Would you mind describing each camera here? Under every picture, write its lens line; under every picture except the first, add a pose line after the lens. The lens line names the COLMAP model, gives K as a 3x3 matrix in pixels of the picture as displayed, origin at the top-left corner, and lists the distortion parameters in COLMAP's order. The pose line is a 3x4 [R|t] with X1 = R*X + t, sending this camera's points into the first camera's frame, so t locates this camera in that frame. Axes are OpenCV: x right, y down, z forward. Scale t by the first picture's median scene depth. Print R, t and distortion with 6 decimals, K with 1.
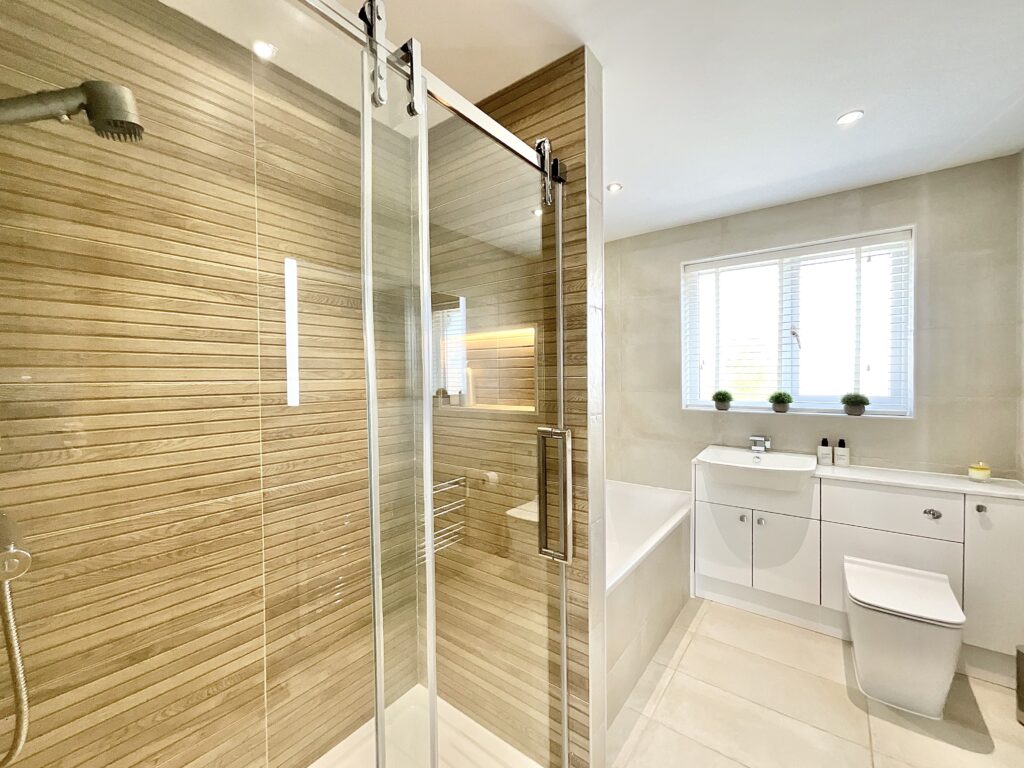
lens RADIAL K [[412.9, 0, 512.0], [0, 412.9, 384.0], [0, 0, 1]] dist [-0.003418, -0.000325]
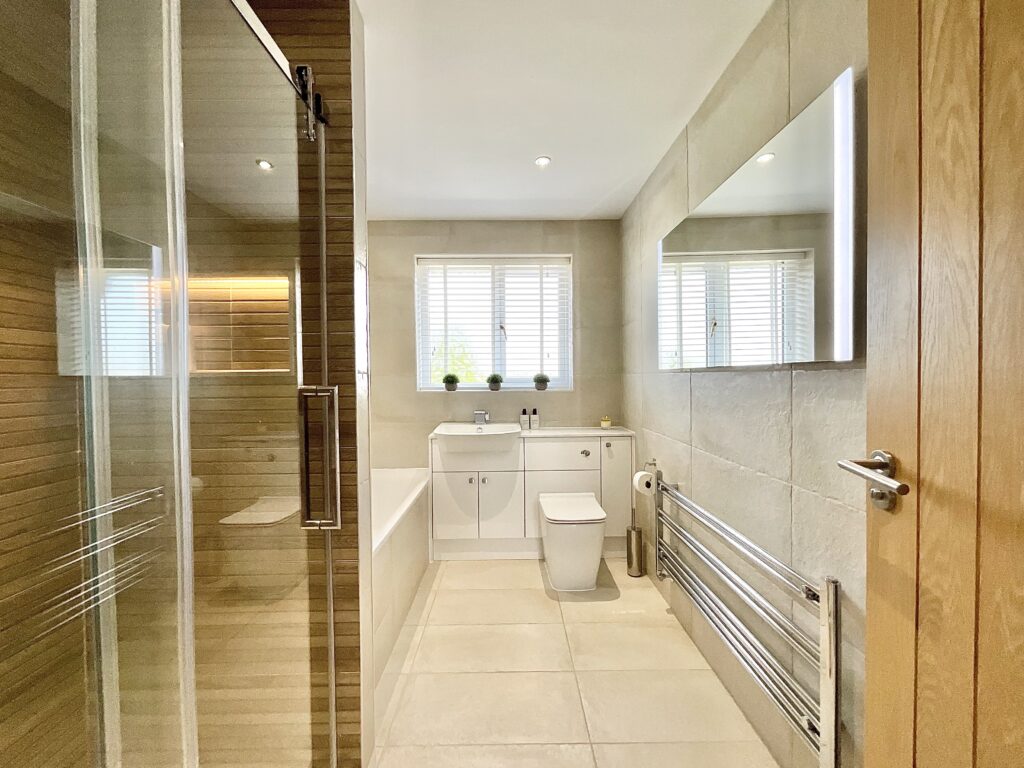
lens RADIAL K [[412.9, 0, 512.0], [0, 412.9, 384.0], [0, 0, 1]] dist [-0.003418, -0.000325]
pose [[0.788383, -0.010493, 0.615095, -0.075596], [0.015011, 0.999885, -0.002182, 0.067246], [-0.615002, 0.010954, 0.788450, 0.005897]]
